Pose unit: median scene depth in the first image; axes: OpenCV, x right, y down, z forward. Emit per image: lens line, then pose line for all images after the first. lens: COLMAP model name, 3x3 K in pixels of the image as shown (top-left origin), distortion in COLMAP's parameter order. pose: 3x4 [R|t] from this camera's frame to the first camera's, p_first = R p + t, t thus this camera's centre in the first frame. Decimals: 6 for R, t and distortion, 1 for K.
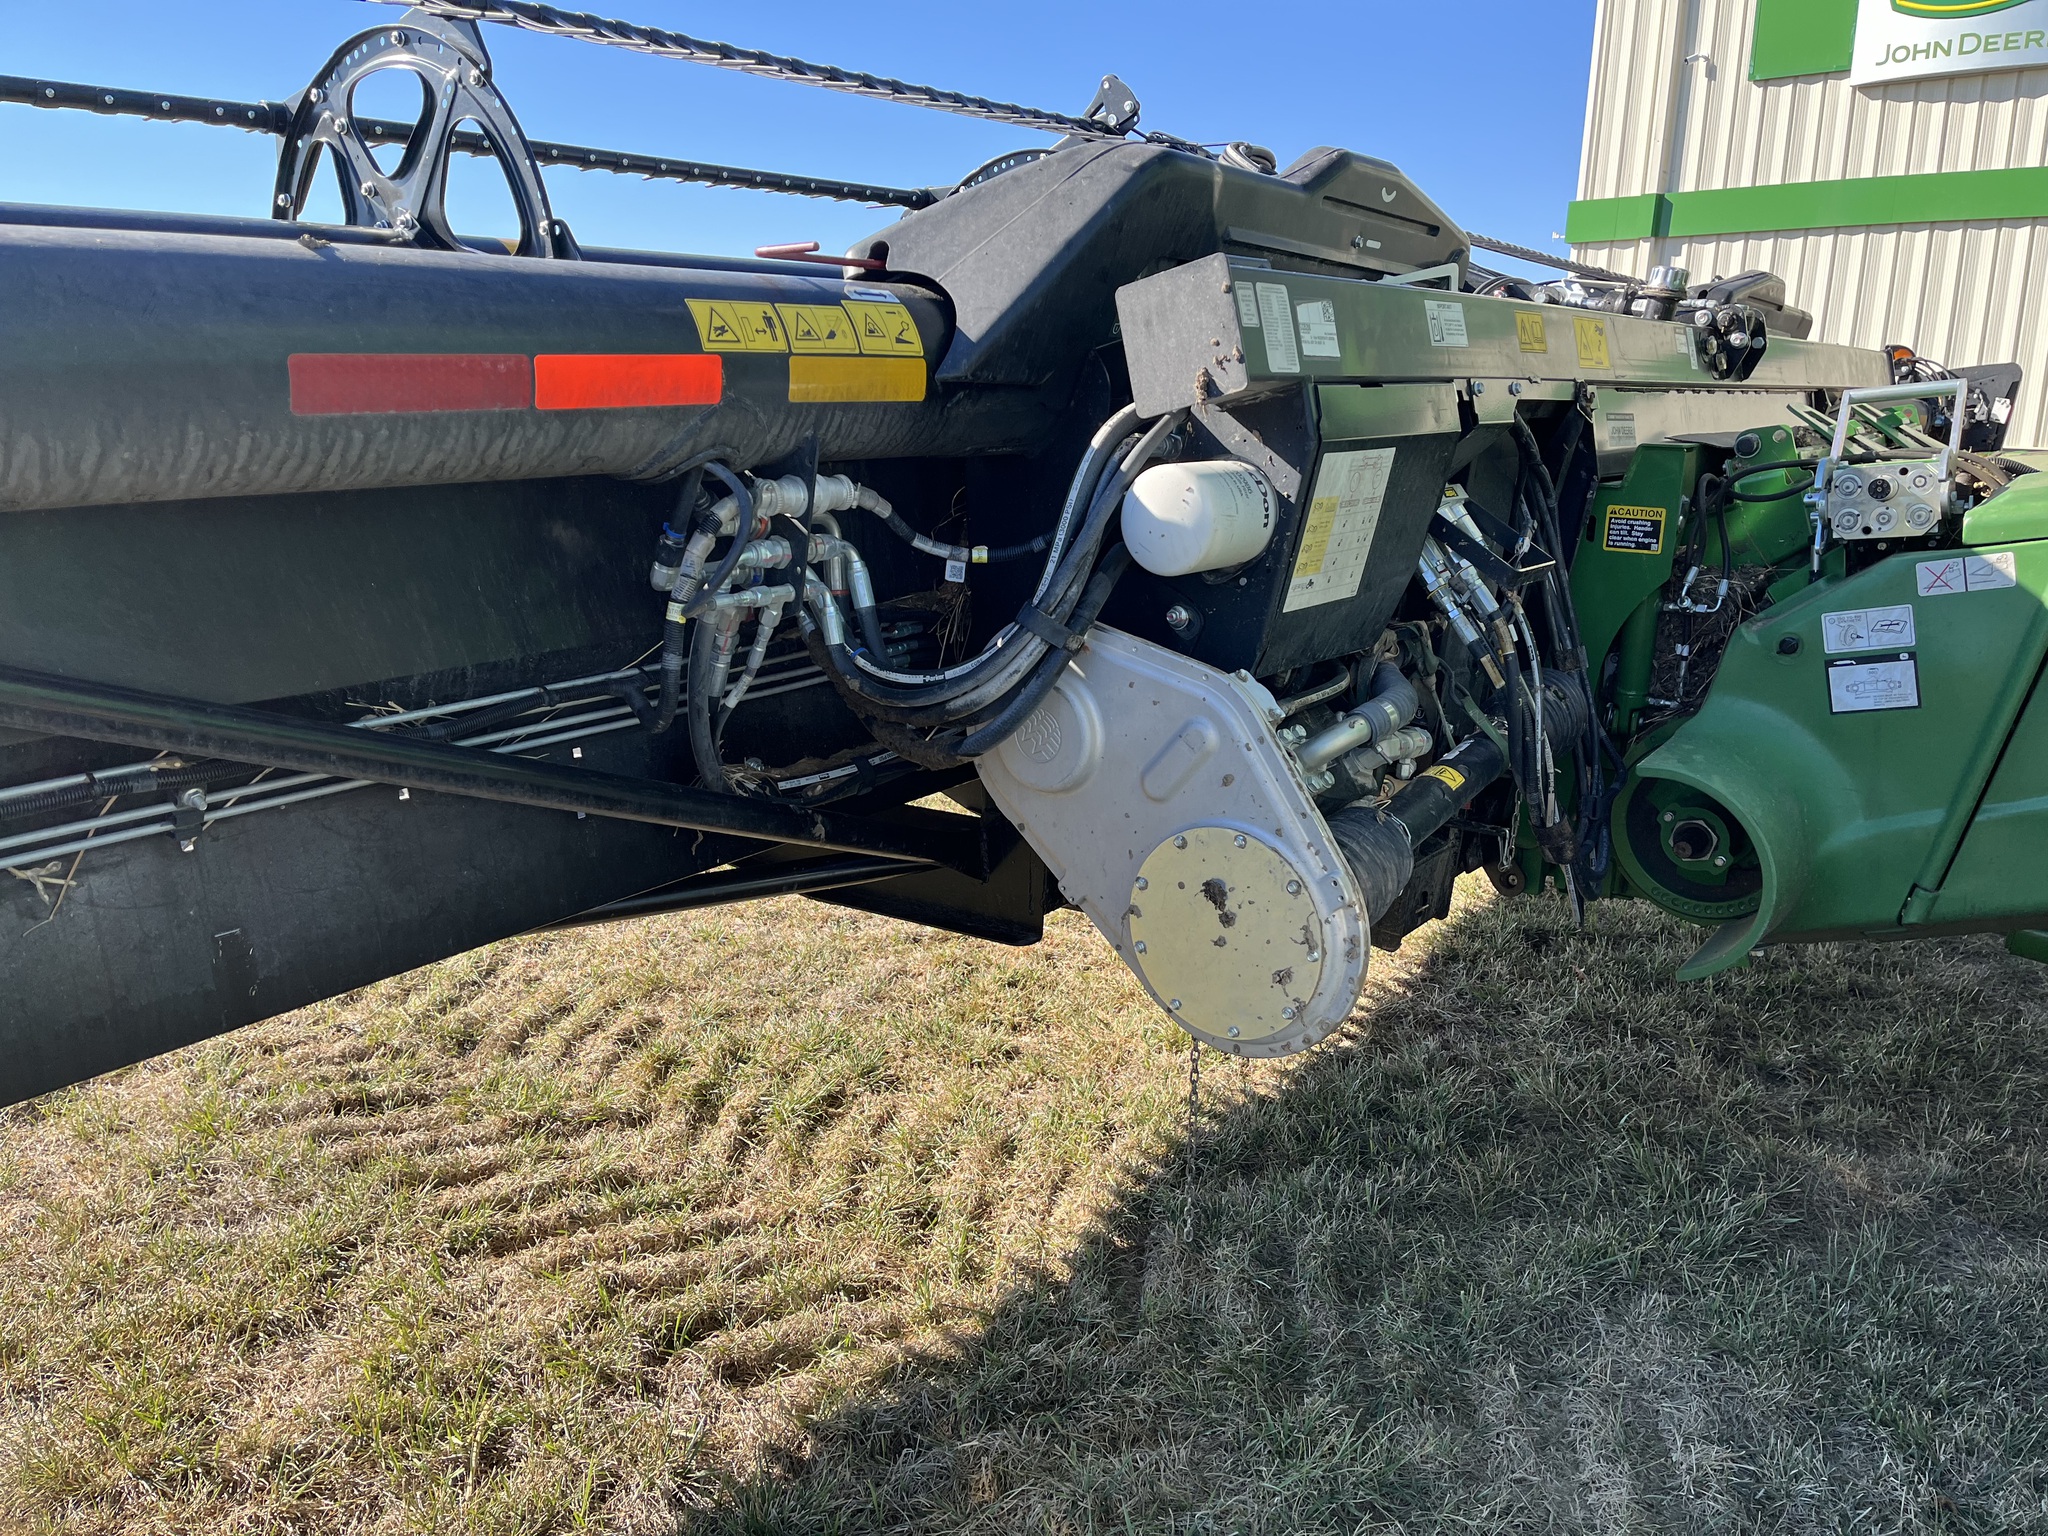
lens RADIAL K [[1557.7, 0, 1024.0], [0, 1557.7, 768.0], [0, 0, 1]] dist [0.056885, -0.085939]
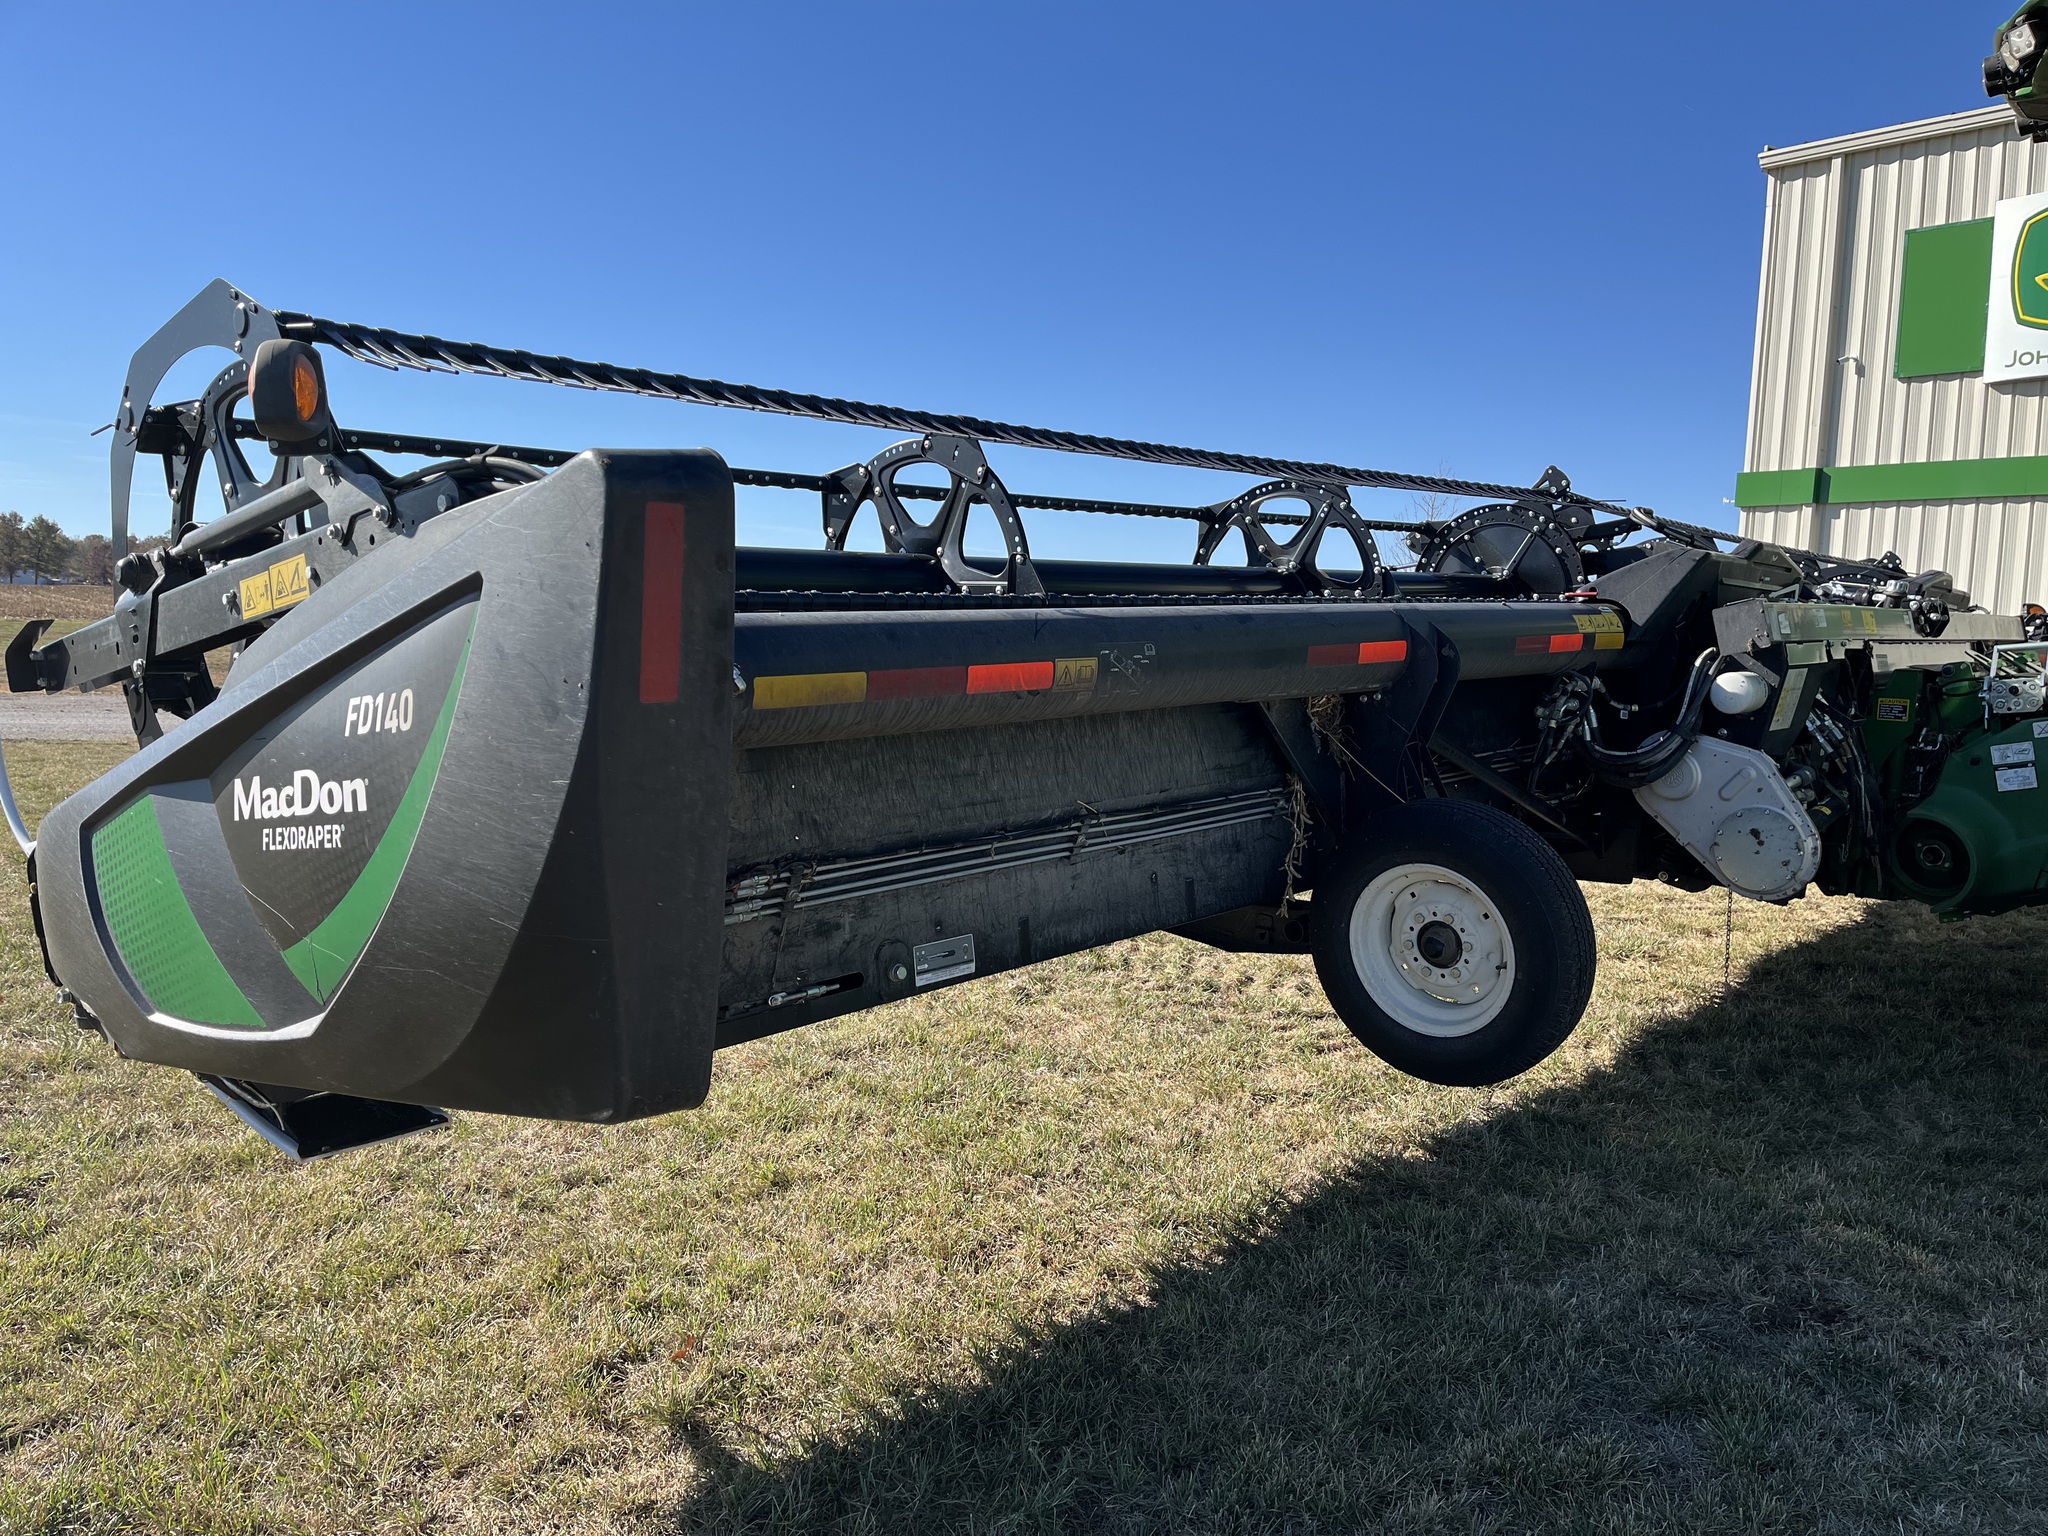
lens RADIAL K [[1539.7, 0, 1024.0], [0, 1539.7, 768.0], [0, 0, 1]] dist [0.078931, -0.114583]
pose [[0.996437, 0.016582, -0.082698, -0.555018], [-0.028050, 0.989824, -0.139503, 0.232208], [0.079543, 0.141326, 0.986762, -1.059773]]
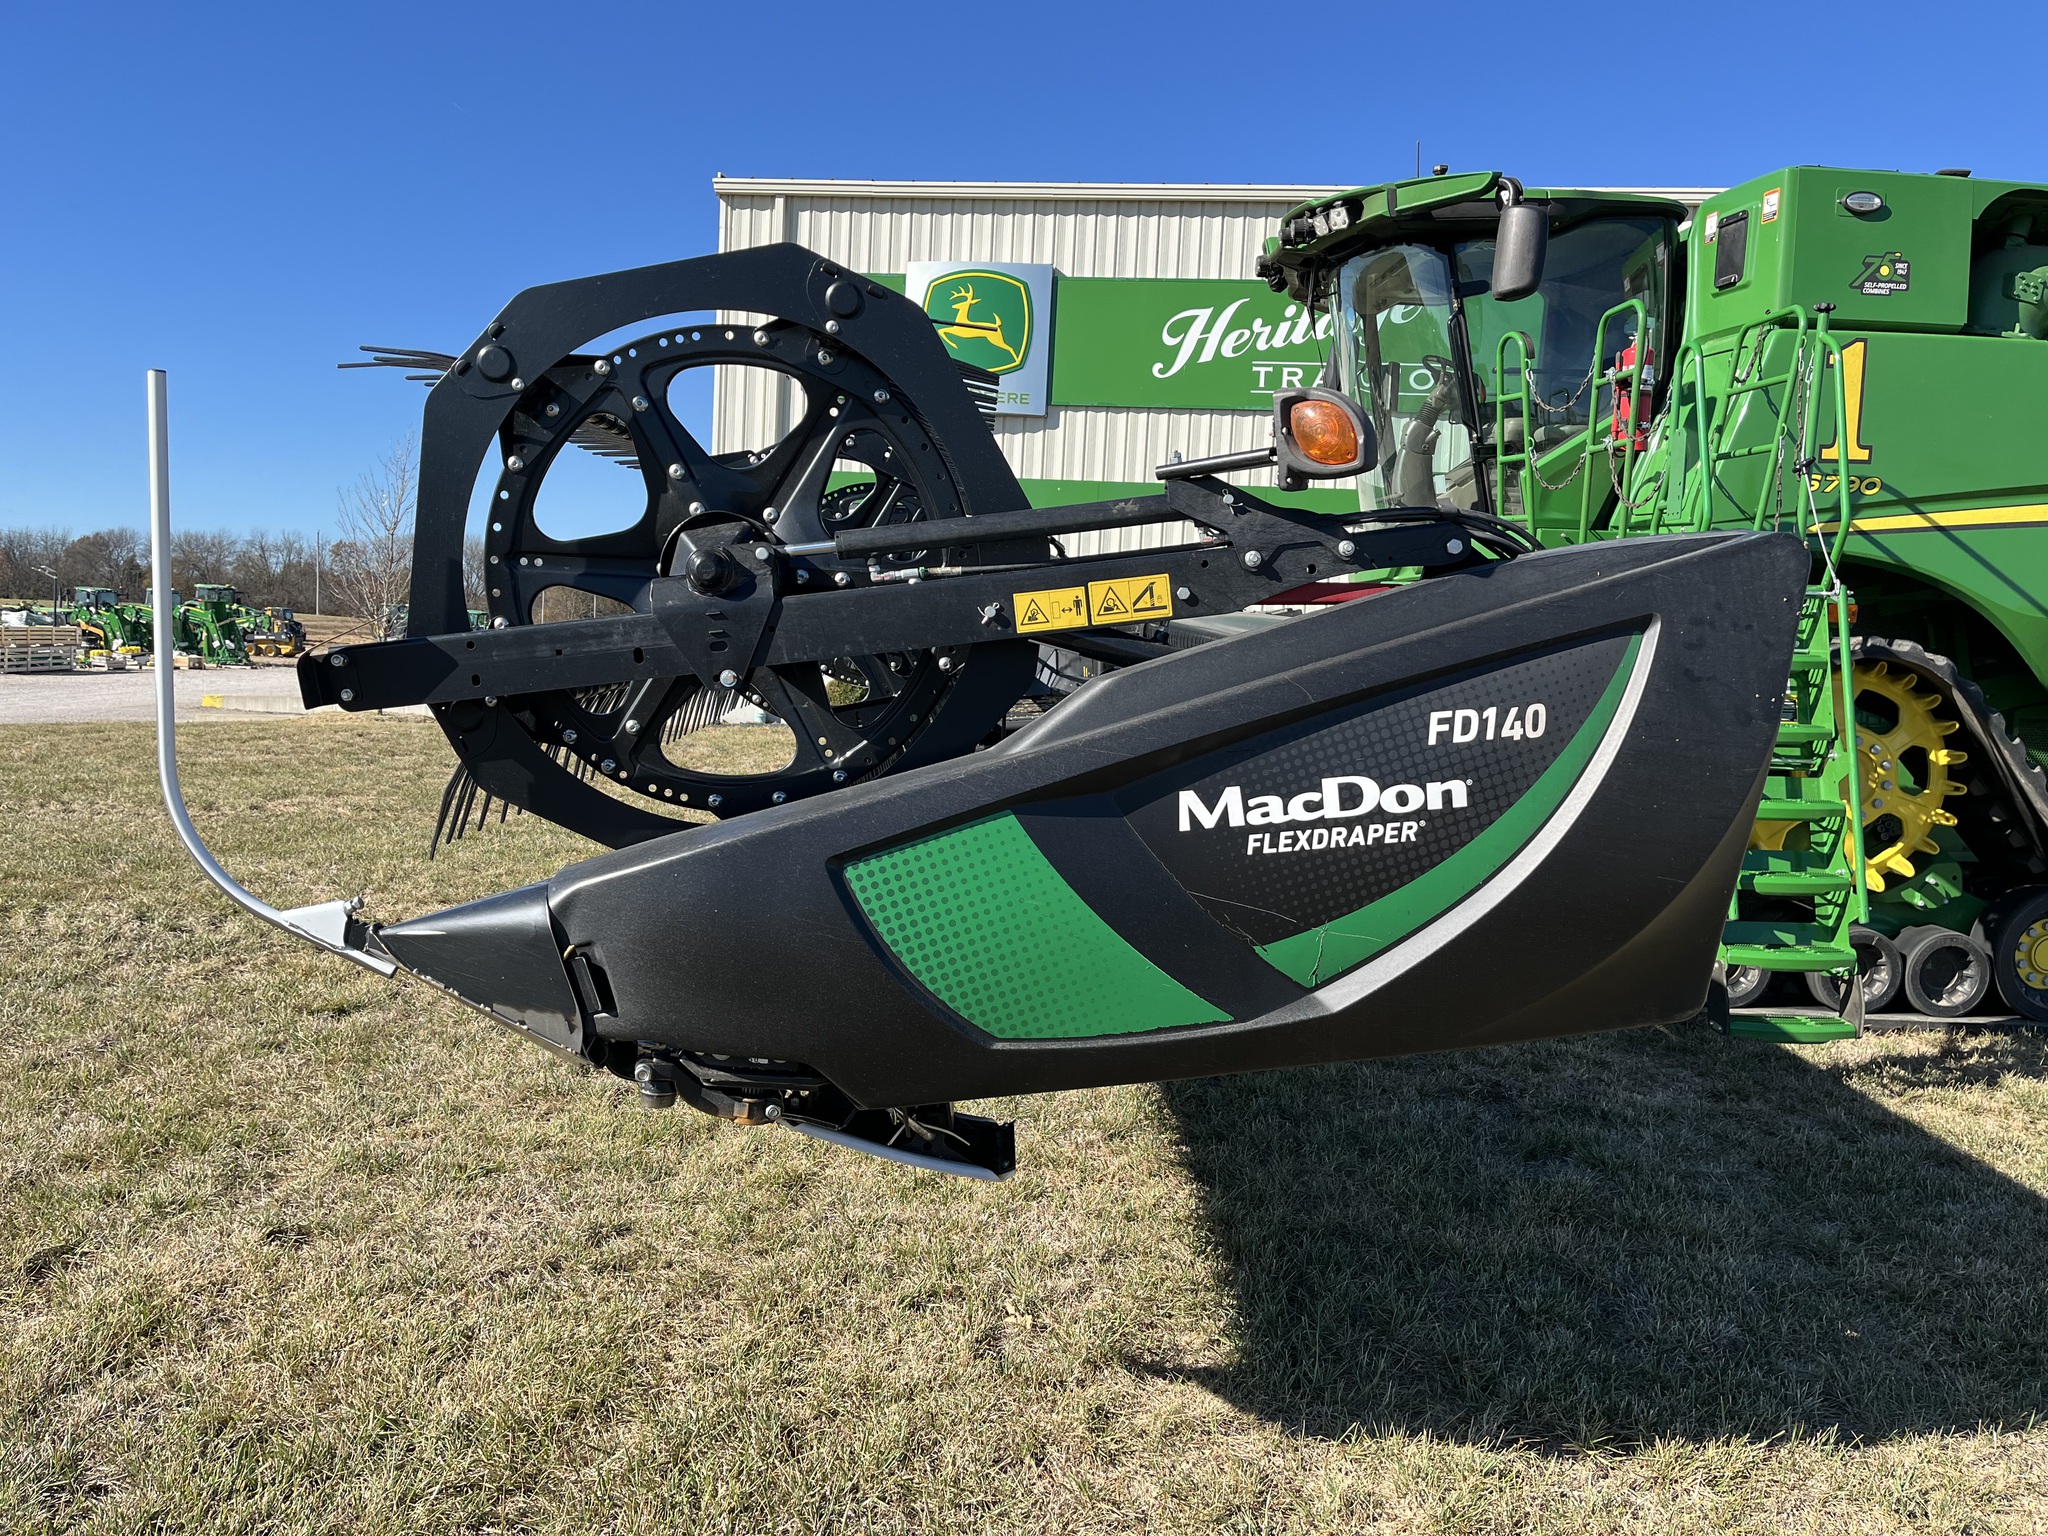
lens RADIAL K [[1557.7, 0, 1024.0], [0, 1557.7, 768.0], [0, 0, 1]] dist [0.056885, -0.085939]
pose [[0.782443, -0.034001, 0.621794, -1.709678], [0.111774, 0.989960, -0.086520, 0.183626], [-0.612609, 0.137197, 0.778387, -0.886643]]
